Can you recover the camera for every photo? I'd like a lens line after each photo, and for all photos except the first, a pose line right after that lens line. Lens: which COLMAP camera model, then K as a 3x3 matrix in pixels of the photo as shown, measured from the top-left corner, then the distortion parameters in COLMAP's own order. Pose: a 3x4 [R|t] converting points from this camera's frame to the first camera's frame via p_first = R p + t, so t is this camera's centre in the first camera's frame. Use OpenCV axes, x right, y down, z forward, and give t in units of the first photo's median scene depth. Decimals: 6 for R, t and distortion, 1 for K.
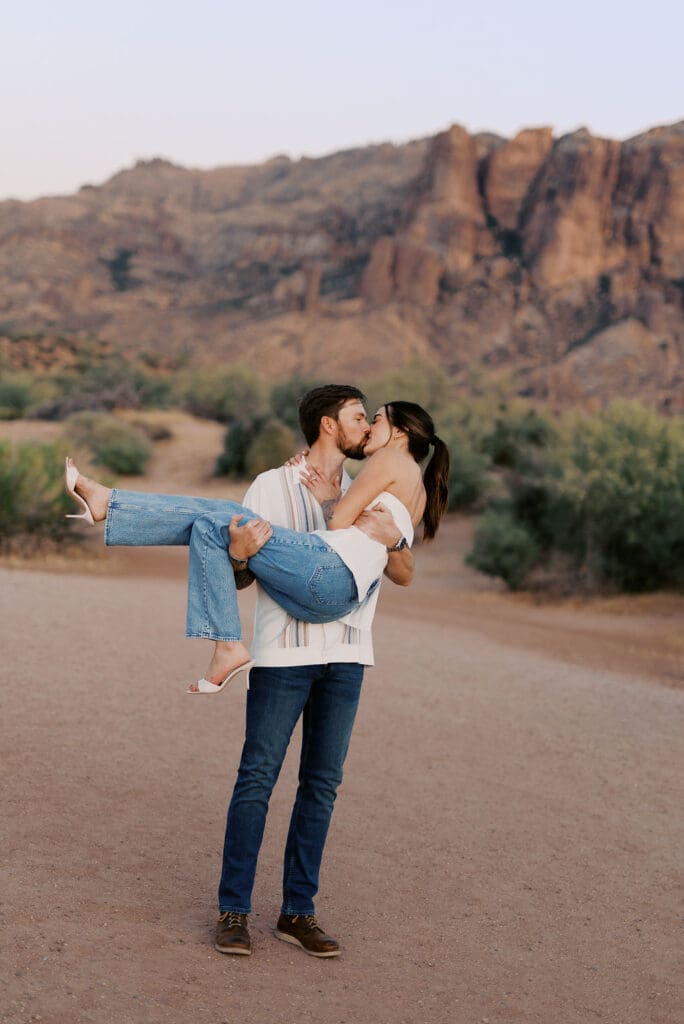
lens RADIAL K [[1895.6, 0, 339.6], [0, 1895.6, 513.3], [0, 0, 1]] dist [-0.036400, 0.135936]
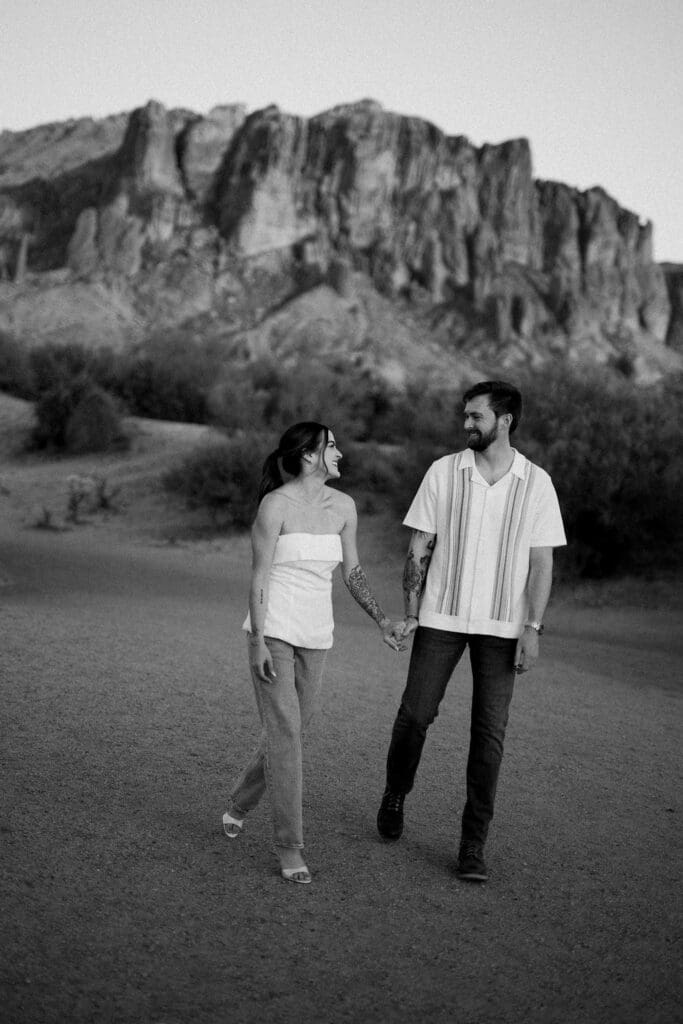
lens RADIAL K [[1685.3, 0, 341.6], [0, 1685.3, 510.9], [0, 0, 1]] dist [-0.000171, 0.058142]
pose [[0.980959, -0.033450, 0.191311, -0.023087], [0.028139, 0.999141, 0.030412, -0.003452], [-0.192164, -0.024450, 0.981058, 0.055648]]
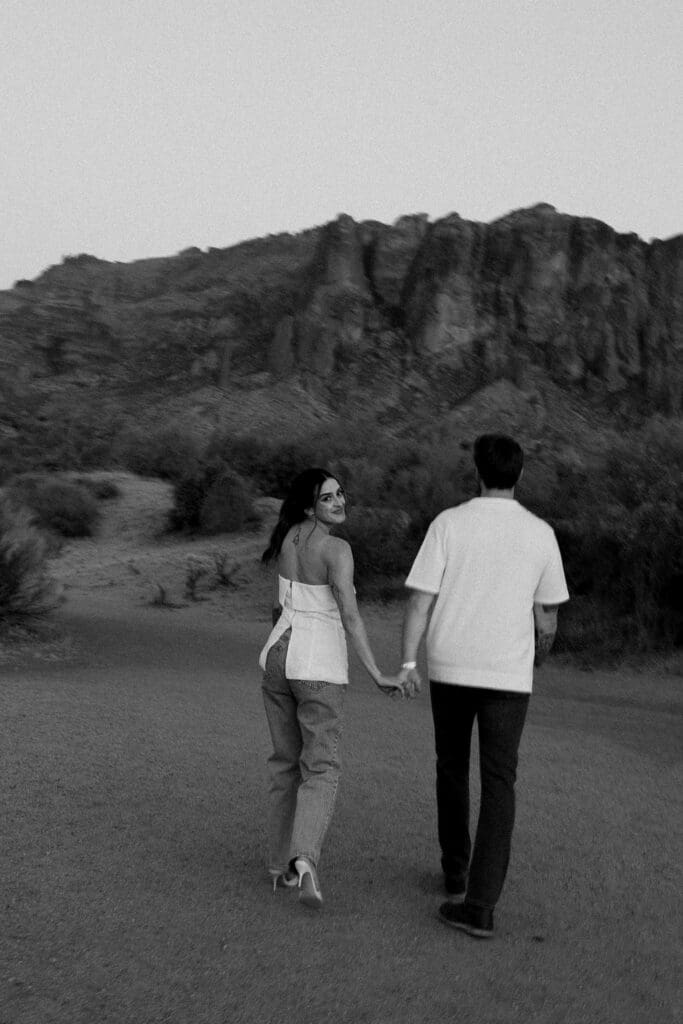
lens RADIAL K [[1542.8, 0, 343.1], [0, 1542.8, 546.3], [0, 0, 1]] dist [-0.012727, 0.029924]
pose [[0.996665, -0.050157, 0.064366, -0.008816], [0.050541, 0.998713, -0.004346, -0.001506], [-0.064065, 0.007585, 0.997917, 0.069851]]
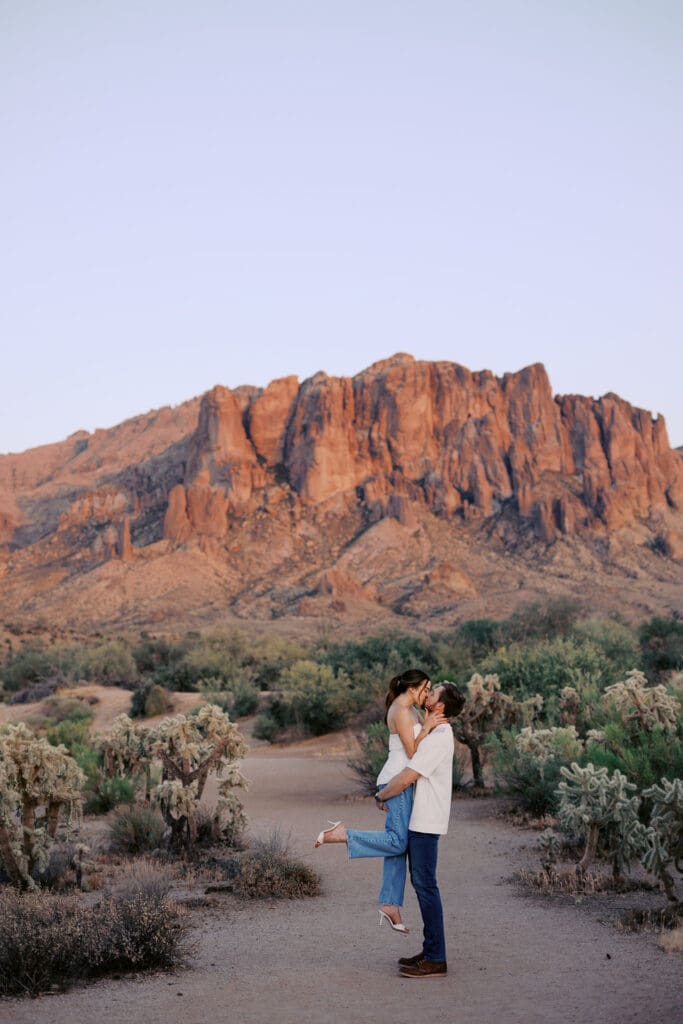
lens RADIAL K [[2237.4, 0, 419.9], [0, 2237.4, 367.1], [0, 0, 1]] dist [-0.006540, 0.229612]
pose [[0.976147, -0.167271, 0.138410, -0.010077], [0.185255, 0.974155, -0.129242, -0.005894], [-0.113215, 0.151800, 0.981906, -0.442613]]
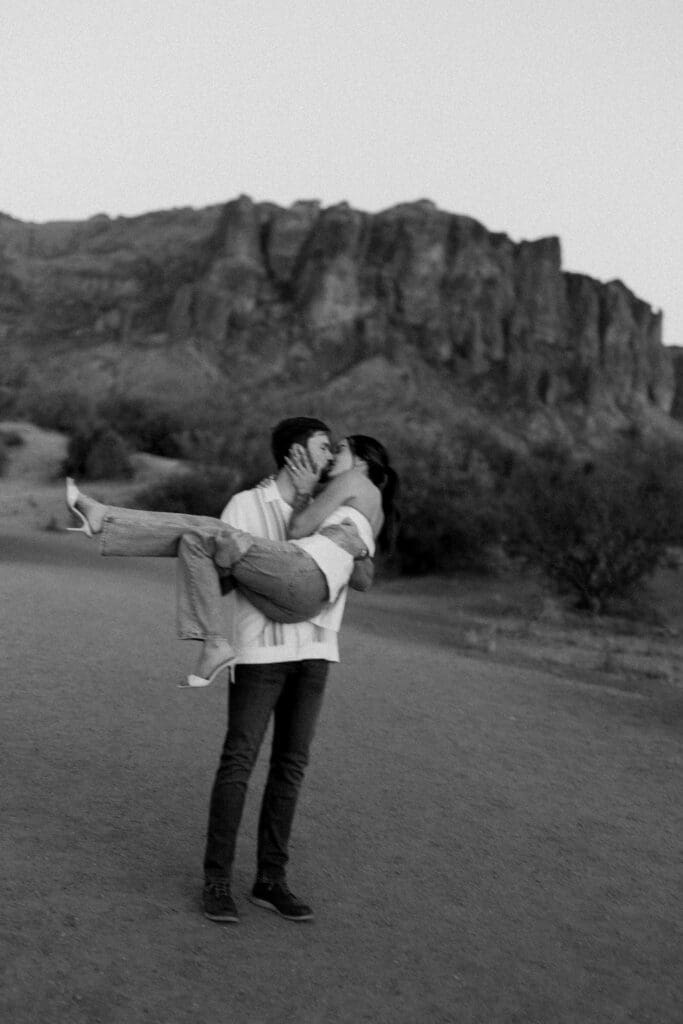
lens RADIAL K [[1502.4, 0, 346.9], [0, 1502.4, 508.9], [0, 0, 1]] dist [0.023630, -0.055122]
pose [[0.990444, 0.012877, 0.137312, -0.004938], [-0.013205, 0.999912, 0.001479, -0.000658], [-0.137280, -0.003278, 0.990527, 0.004760]]
